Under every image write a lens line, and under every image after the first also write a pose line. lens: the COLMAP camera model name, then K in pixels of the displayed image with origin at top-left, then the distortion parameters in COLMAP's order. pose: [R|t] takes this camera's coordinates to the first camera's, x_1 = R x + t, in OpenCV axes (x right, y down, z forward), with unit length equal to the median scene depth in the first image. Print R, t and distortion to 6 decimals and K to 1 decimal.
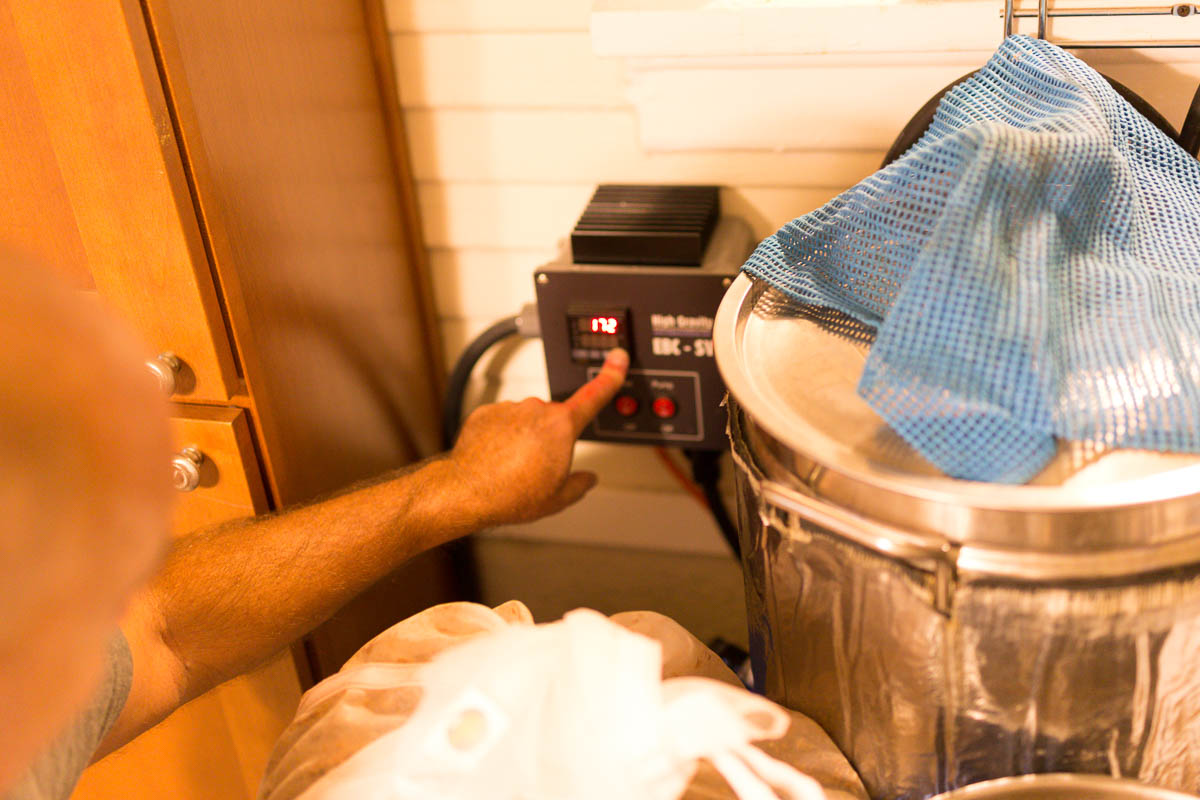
lens RADIAL K [[1554.2, 0, 600.0], [0, 1554.2, 405.2], [0, 0, 1]] dist [0.015323, 0.000000]
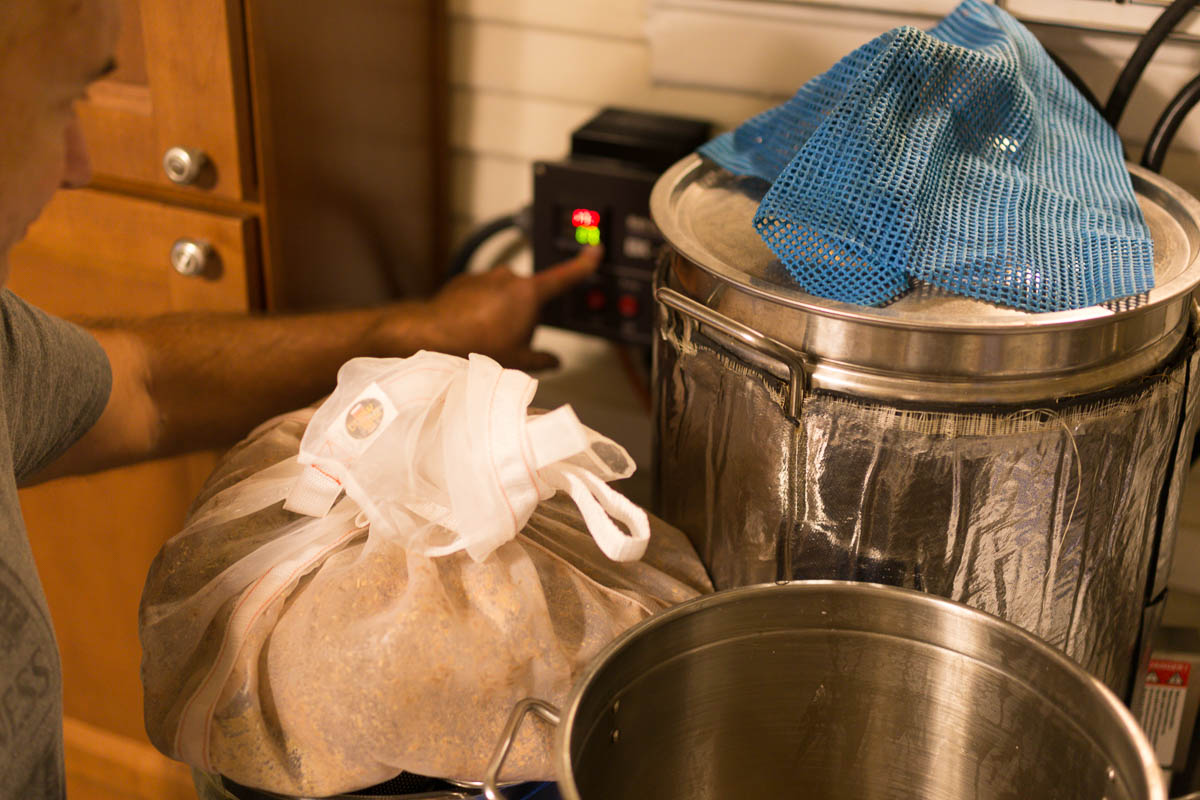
lens RADIAL K [[1554.2, 0, 600.3], [0, 1554.2, 394.4], [0, 0, 1]] dist [0.015323, 0.000000]
pose [[0.983911, 0.170351, -0.053841, 0.126488], [-0.174072, 0.981928, -0.074273, 0.206376], [0.040216, 0.082450, 0.995783, -0.143092]]
